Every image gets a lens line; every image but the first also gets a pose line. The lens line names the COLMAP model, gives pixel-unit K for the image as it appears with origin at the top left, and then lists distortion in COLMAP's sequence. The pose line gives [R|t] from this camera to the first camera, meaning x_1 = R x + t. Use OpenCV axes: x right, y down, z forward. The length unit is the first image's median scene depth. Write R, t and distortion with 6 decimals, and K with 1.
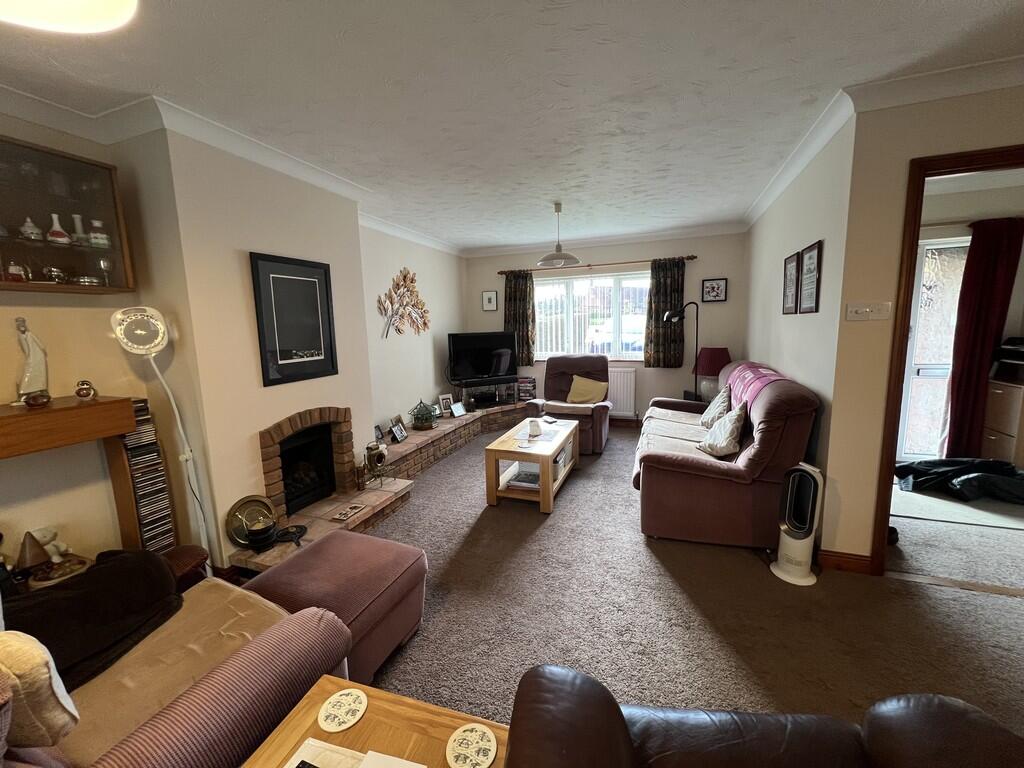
lens RADIAL K [[405.4, 0, 511.4], [0, 405.4, 382.6], [0, 0, 1]] dist [-0.001749, 0.000019]
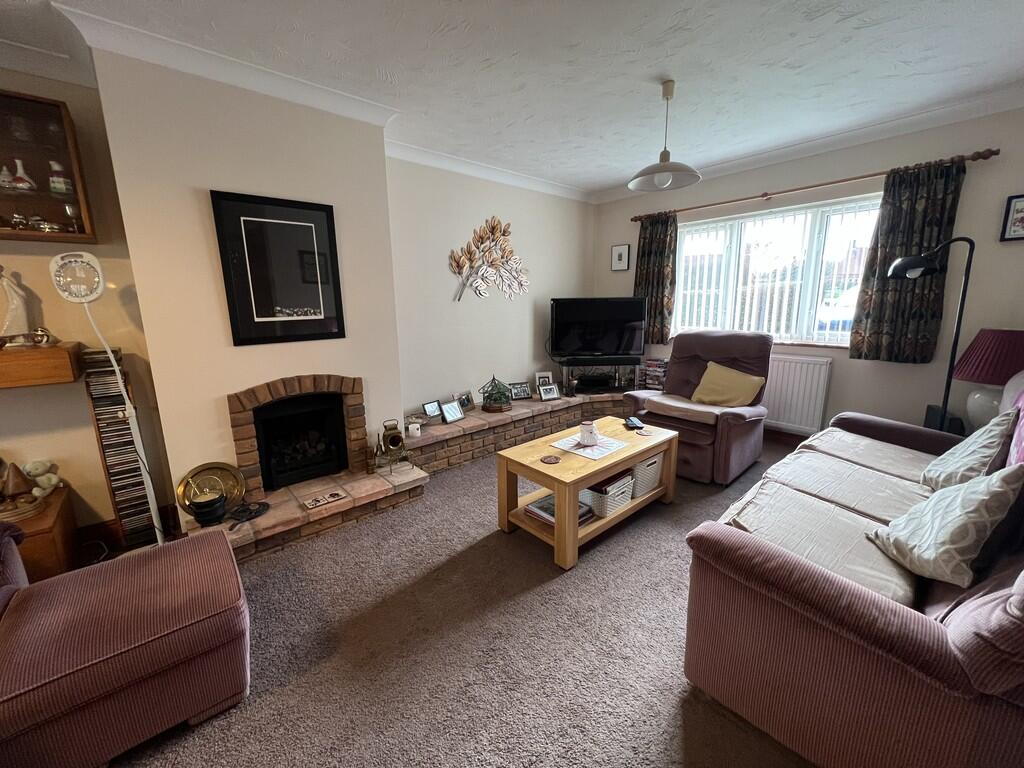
lens RADIAL K [[405.4, 0, 513.0], [0, 405.4, 382.9], [0, 0, 1]] dist [-0.001749, 0.000019]
pose [[0.882118, 0.105091, -0.459156, 0.270482], [-0.074561, 0.993657, 0.084183, -0.022893], [0.465090, -0.040024, 0.884358, 0.372438]]
